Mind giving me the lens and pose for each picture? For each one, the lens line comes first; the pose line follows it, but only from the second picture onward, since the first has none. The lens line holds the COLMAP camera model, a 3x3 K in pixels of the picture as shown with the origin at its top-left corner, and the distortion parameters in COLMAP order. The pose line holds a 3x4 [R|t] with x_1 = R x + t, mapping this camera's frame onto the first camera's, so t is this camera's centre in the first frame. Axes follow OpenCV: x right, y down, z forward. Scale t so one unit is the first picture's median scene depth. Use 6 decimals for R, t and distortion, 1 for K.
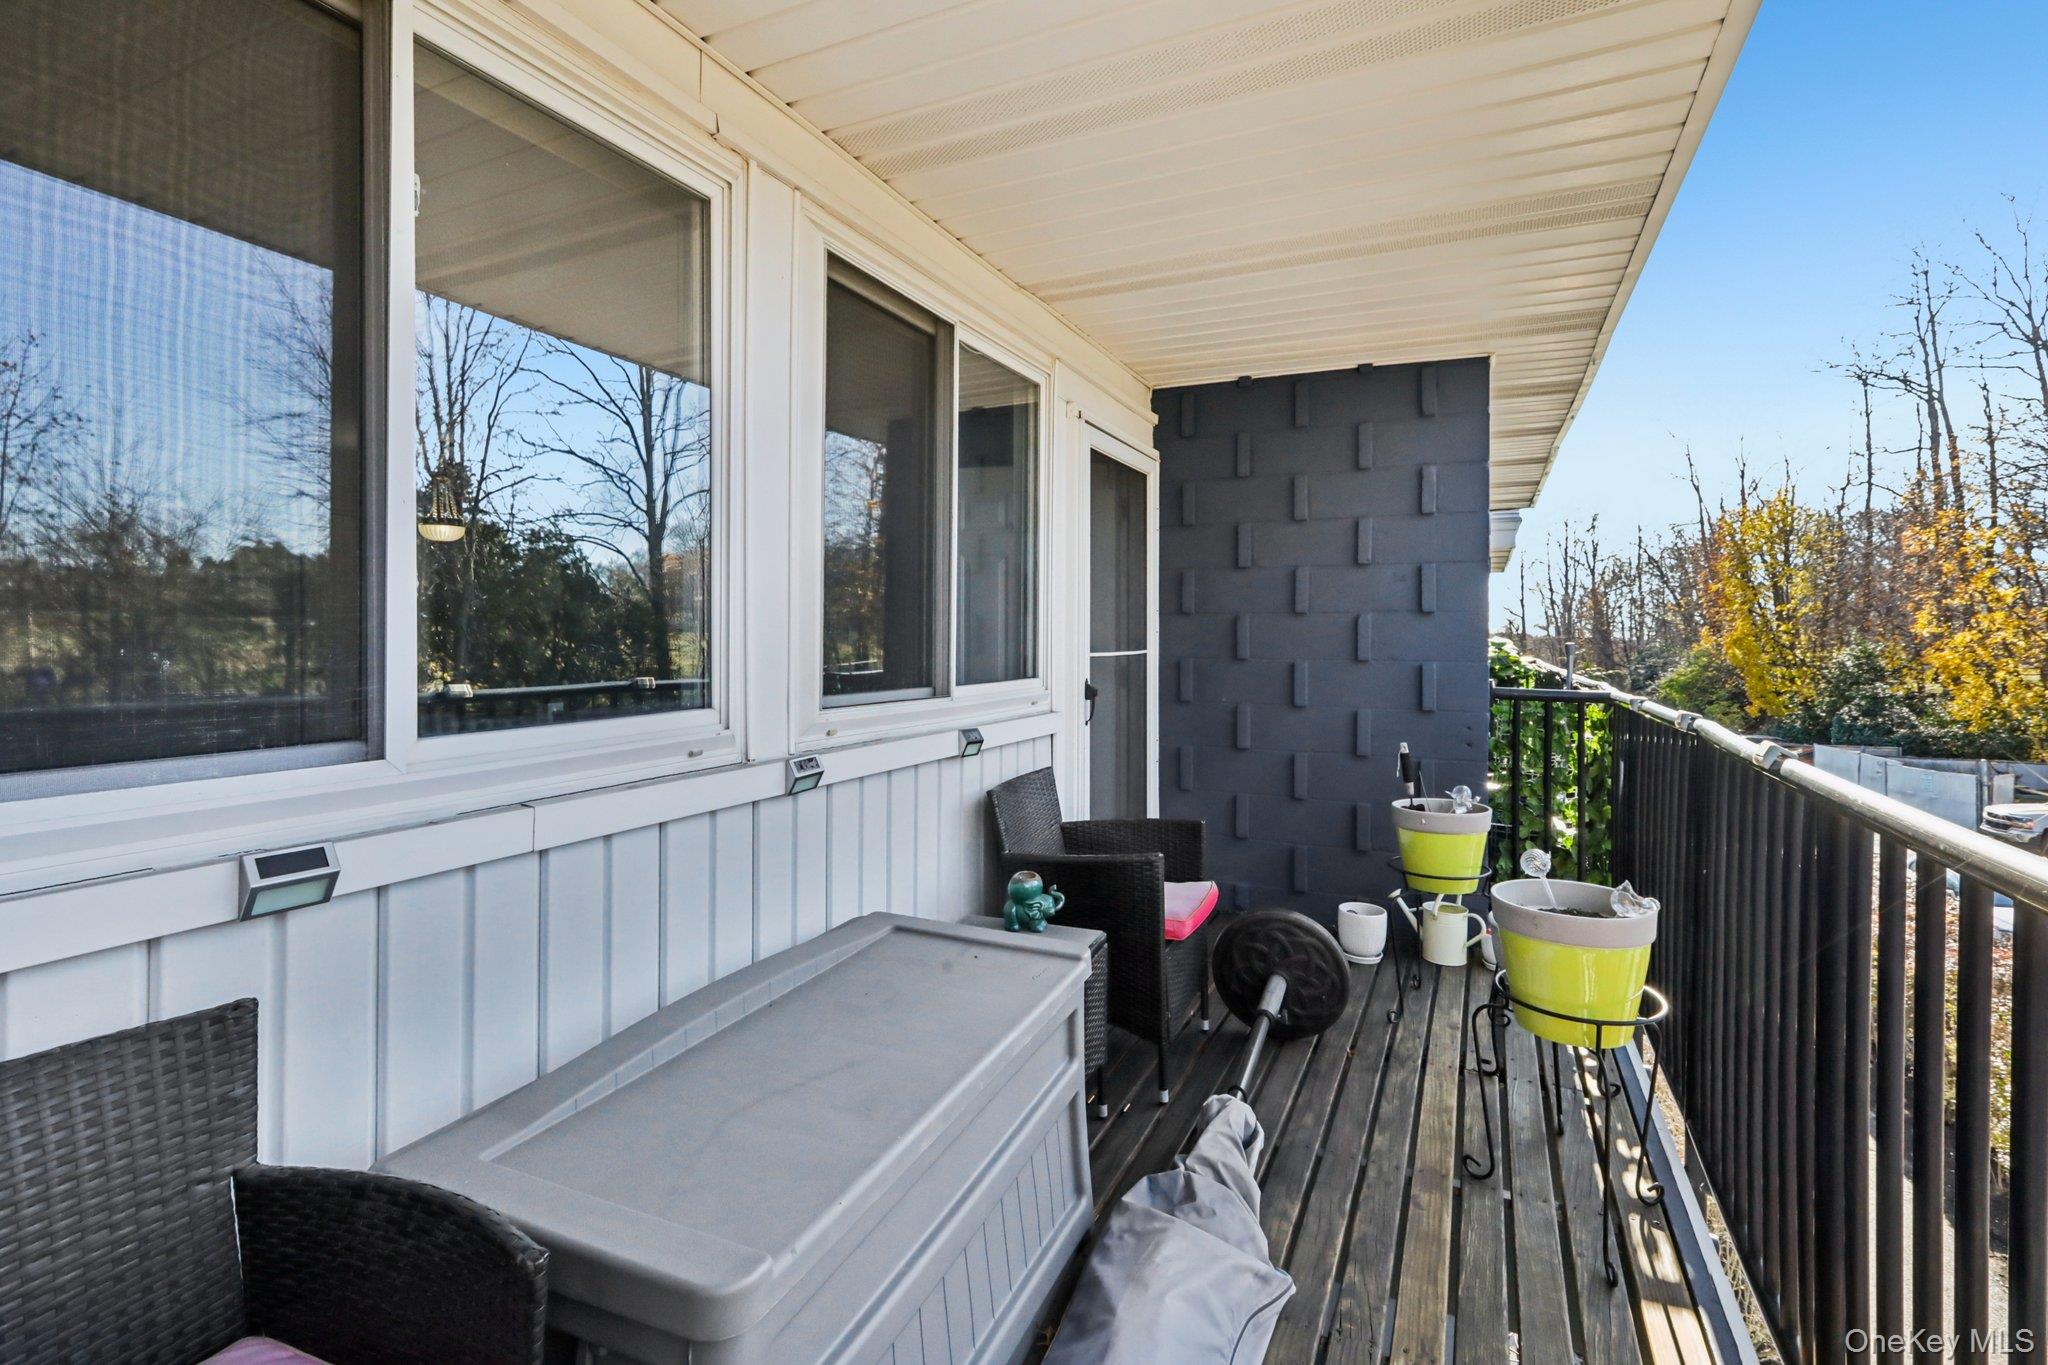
lens RADIAL K [[928.1, 0, 1020.9], [0, 928.1, 622.5], [0, 0, 1]] dist [-0.000929, 0.000008]
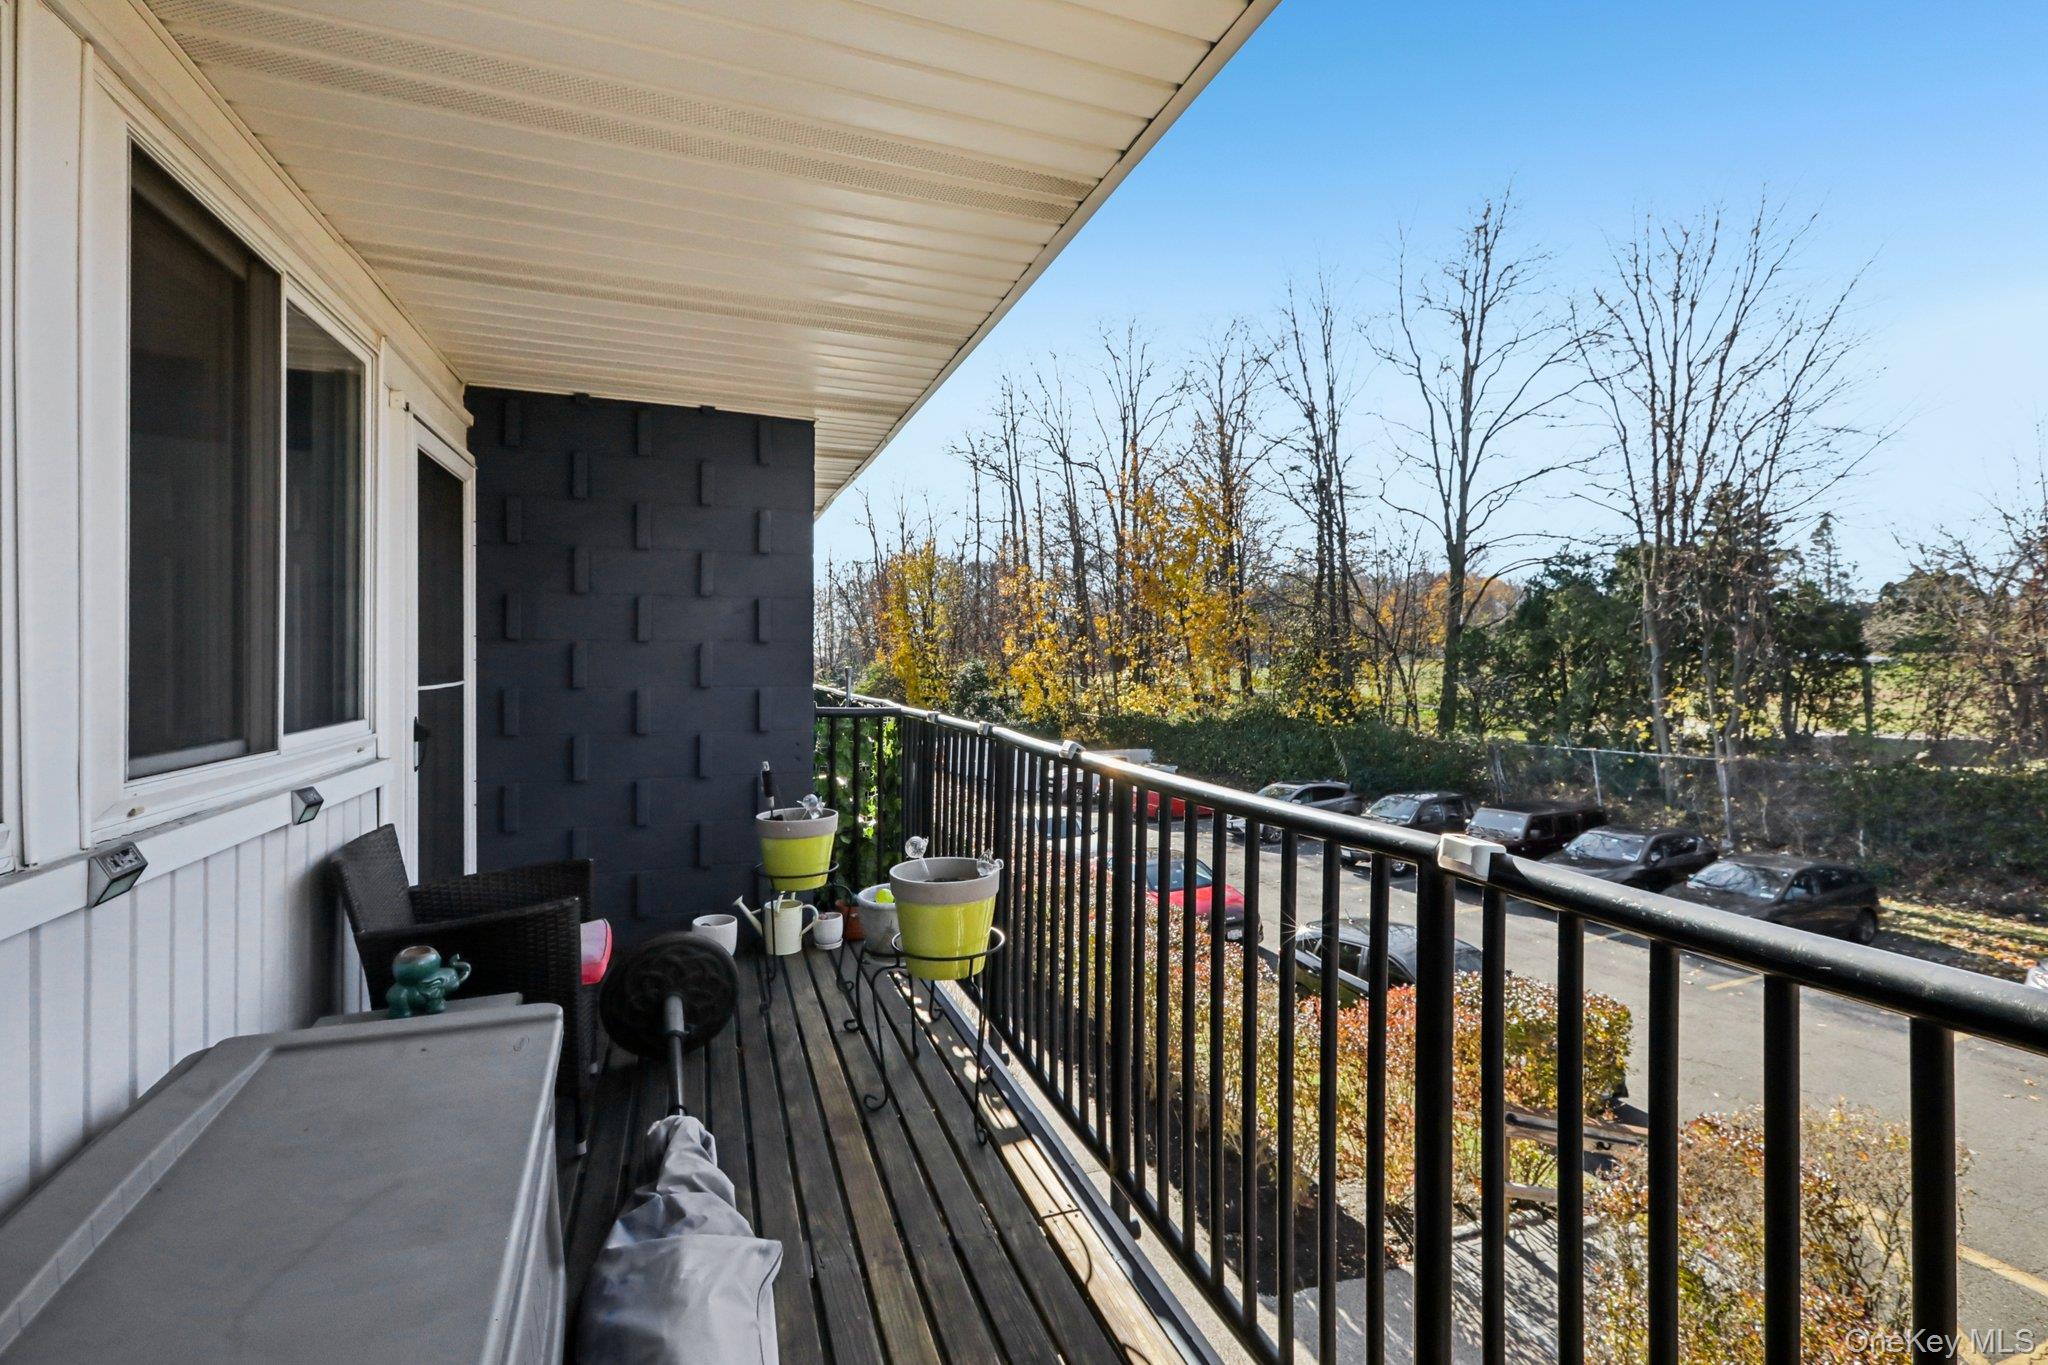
lens RADIAL K [[930.2, 0, 1019.6], [0, 930.2, 646.2], [0, 0, 1]] dist [-0.002409, 0.000296]
pose [[0.703015, 0.006922, 0.711141, -0.190740], [-0.011329, 0.999935, 0.001467, -0.015603], [-0.711085, -0.009088, 0.703048, 0.001210]]
